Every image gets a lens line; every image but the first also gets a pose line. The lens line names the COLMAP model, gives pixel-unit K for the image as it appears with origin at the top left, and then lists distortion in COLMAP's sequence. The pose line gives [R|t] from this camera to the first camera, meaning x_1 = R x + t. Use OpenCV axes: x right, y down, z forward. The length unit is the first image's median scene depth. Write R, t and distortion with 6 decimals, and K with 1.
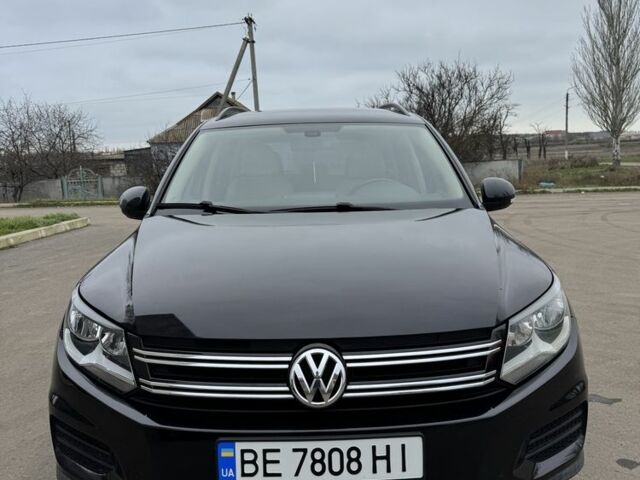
lens RADIAL K [[617.5, 0, 320.0], [0, 617.5, 240.0], [0, 0, 1]] dist [0.169912, -0.355491]
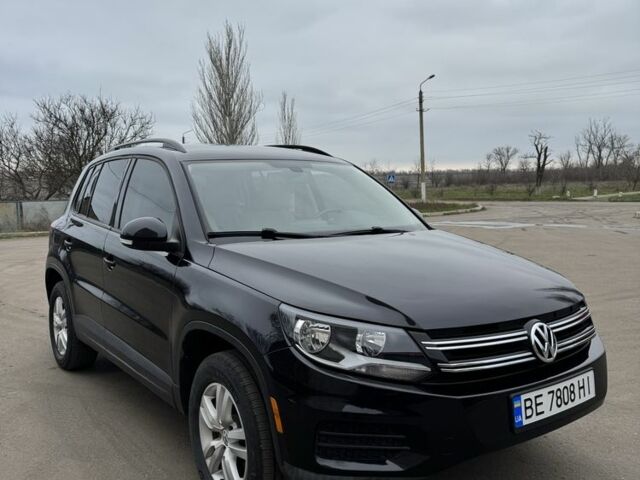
lens RADIAL K [[617.5, 0, 320.0], [0, 617.5, 240.0], [0, 0, 1]] dist [0.169912, -0.355491]
pose [[0.794908, -0.033675, 0.605795, -0.771786], [0.069194, 0.996976, -0.035376, 0.001991], [-0.602771, 0.070038, 0.794834, 0.089095]]
